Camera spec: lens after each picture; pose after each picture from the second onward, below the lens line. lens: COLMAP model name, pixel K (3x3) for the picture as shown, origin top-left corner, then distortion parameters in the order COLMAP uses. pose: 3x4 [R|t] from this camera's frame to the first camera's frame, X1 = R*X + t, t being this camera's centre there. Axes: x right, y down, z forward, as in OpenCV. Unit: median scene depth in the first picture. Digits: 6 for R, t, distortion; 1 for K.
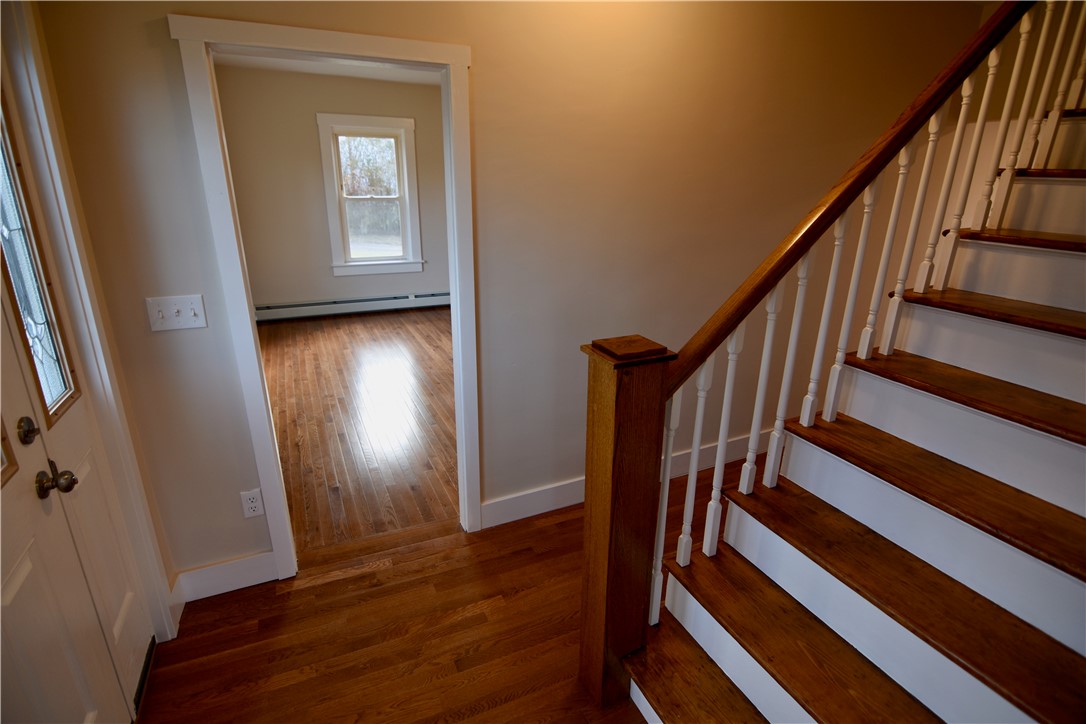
lens RADIAL K [[524.1, 0, 542.1], [0, 524.1, 359.7], [0, 0, 1]] dist [-0.013342, -0.005216]
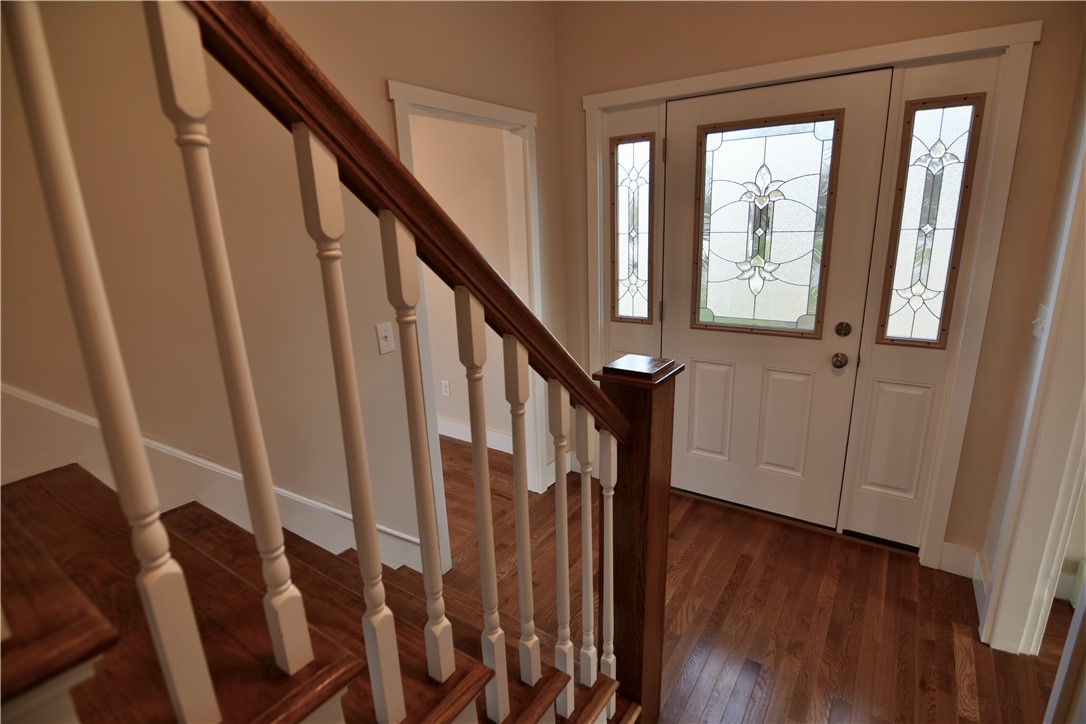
lens RADIAL K [[524.1, 0, 547.1], [0, 524.1, 358.2], [0, 0, 1]] dist [-0.013342, -0.005216]
pose [[-0.858442, 0.143716, -0.492365, 0.697599], [-0.142519, 0.855306, 0.498136, -0.437087], [0.492713, 0.497792, -0.713749, 1.413911]]
